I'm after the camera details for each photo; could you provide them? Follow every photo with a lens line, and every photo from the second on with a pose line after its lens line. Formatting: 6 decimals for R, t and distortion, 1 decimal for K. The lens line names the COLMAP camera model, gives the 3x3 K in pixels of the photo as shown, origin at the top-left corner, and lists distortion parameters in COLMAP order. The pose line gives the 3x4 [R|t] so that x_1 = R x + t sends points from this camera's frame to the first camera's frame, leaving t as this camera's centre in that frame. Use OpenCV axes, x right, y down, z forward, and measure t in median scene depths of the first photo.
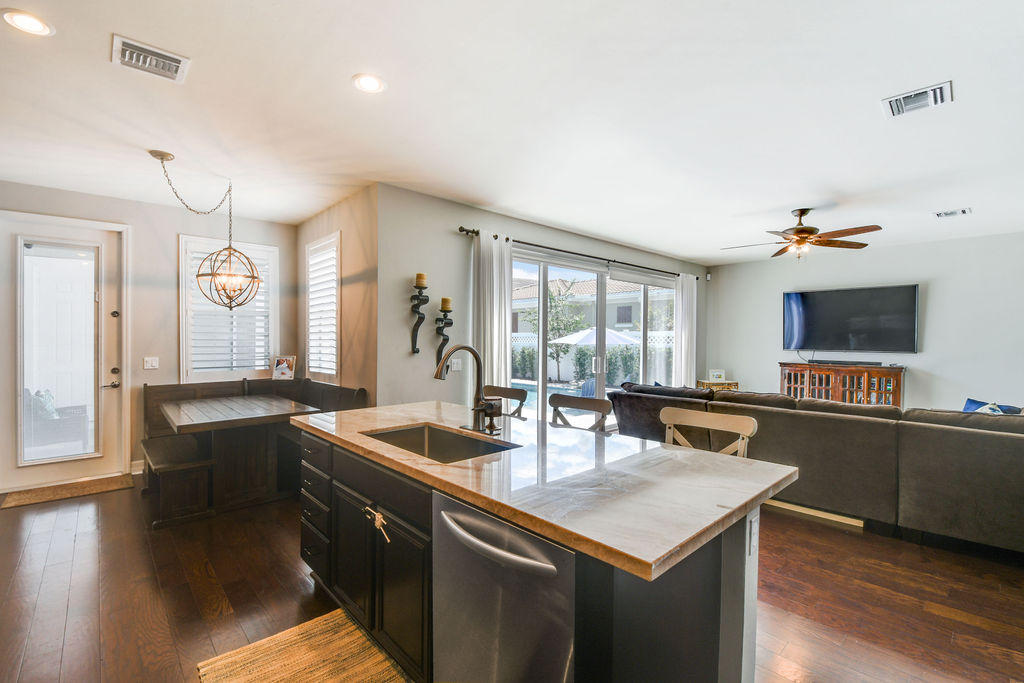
lens RADIAL K [[452.7, 0, 510.2], [0, 452.7, 342.8], [0, 0, 1]] dist [0.002093, -0.000025]
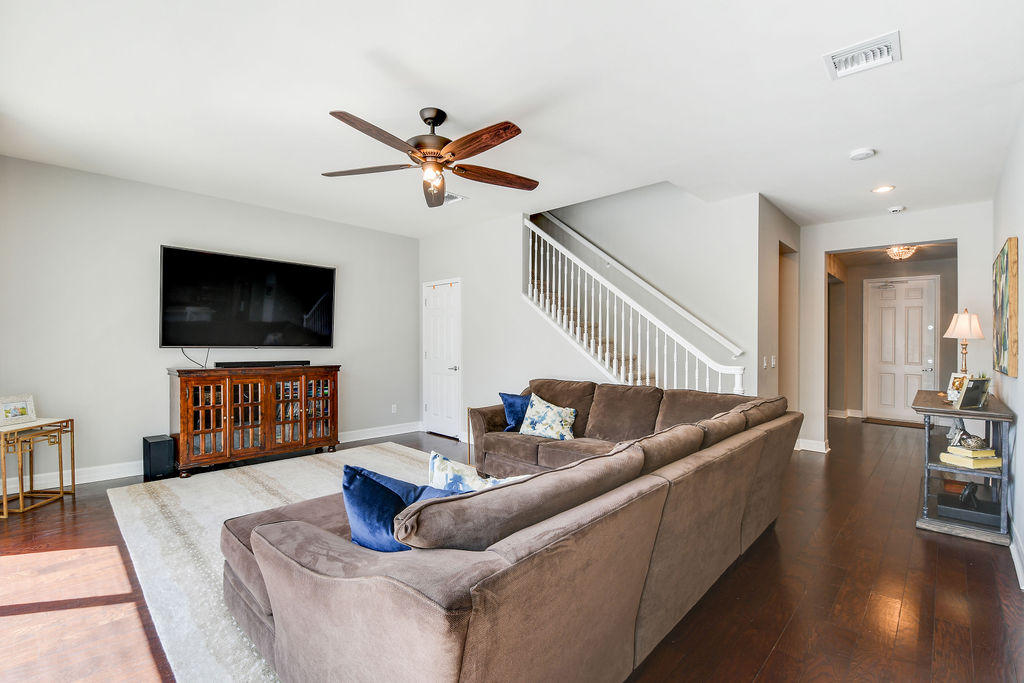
lens RADIAL K [[452.7, 0, 510.7], [0, 452.7, 347.7], [0, 0, 1]] dist [0.002093, -0.000025]
pose [[-0.058287, -0.008889, 0.998260, 0.013833], [0.001305, 0.999959, 0.008980, 0.013197], [-0.998299, 0.001826, -0.058273, 0.668490]]
